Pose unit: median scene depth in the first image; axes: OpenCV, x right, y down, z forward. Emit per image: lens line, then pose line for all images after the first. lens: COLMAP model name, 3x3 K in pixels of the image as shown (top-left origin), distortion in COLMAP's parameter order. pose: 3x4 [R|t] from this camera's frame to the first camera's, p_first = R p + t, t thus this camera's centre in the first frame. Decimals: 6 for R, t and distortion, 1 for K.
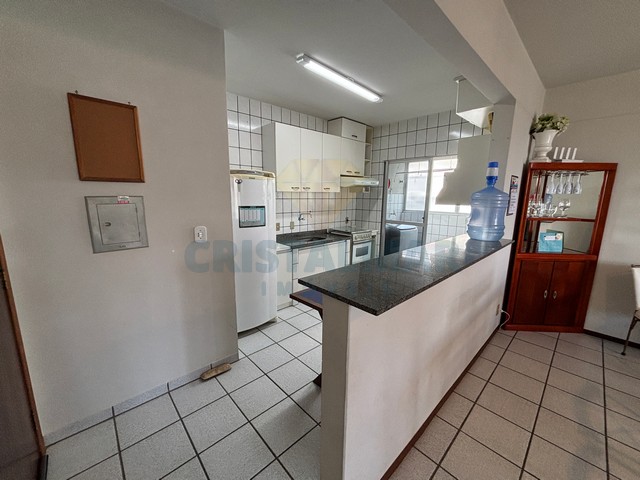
lens RADIAL K [[257.1, 0, 320.0], [0, 257.1, 240.0], [0, 0, 1]] dist [0.001377, 0.000017]
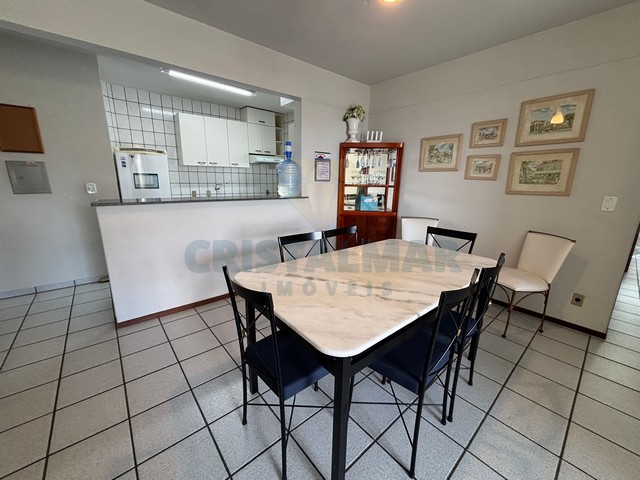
lens RADIAL K [[256.9, 0, 320.0], [0, 256.9, 240.0], [0, 0, 1]] dist [-0.001855, -0.000198]
pose [[0.998613, 0.018547, -0.049271, 0.494872], [-0.015676, 0.998192, 0.058024, 0.088125], [0.050258, -0.057171, 0.997099, -0.251082]]
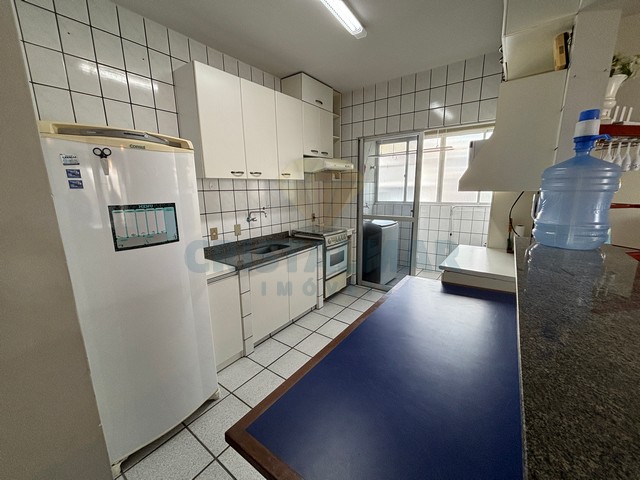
lens RADIAL K [[255.8, 0, 320.0], [0, 255.8, 240.0], [0, 0, 1]] dist [-0.000524, -0.000018]
pose [[0.983421, -0.061561, 0.170567, -0.011272], [0.057185, 0.997899, 0.030454, -0.037103], [-0.172084, -0.020195, 0.984875, 0.286452]]
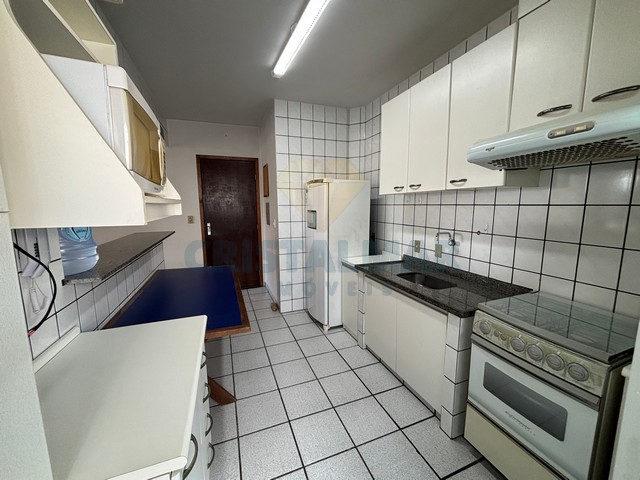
lens RADIAL K [[256.9, 0, 320.0], [0, 256.9, 240.0], [0, 0, 1]] dist [-0.001855, -0.000198]
pose [[-0.379141, 0.121445, -0.917335, 0.503602], [-0.156993, 0.968536, 0.193110, -0.145063], [0.911924, 0.217231, -0.348146, 0.920665]]
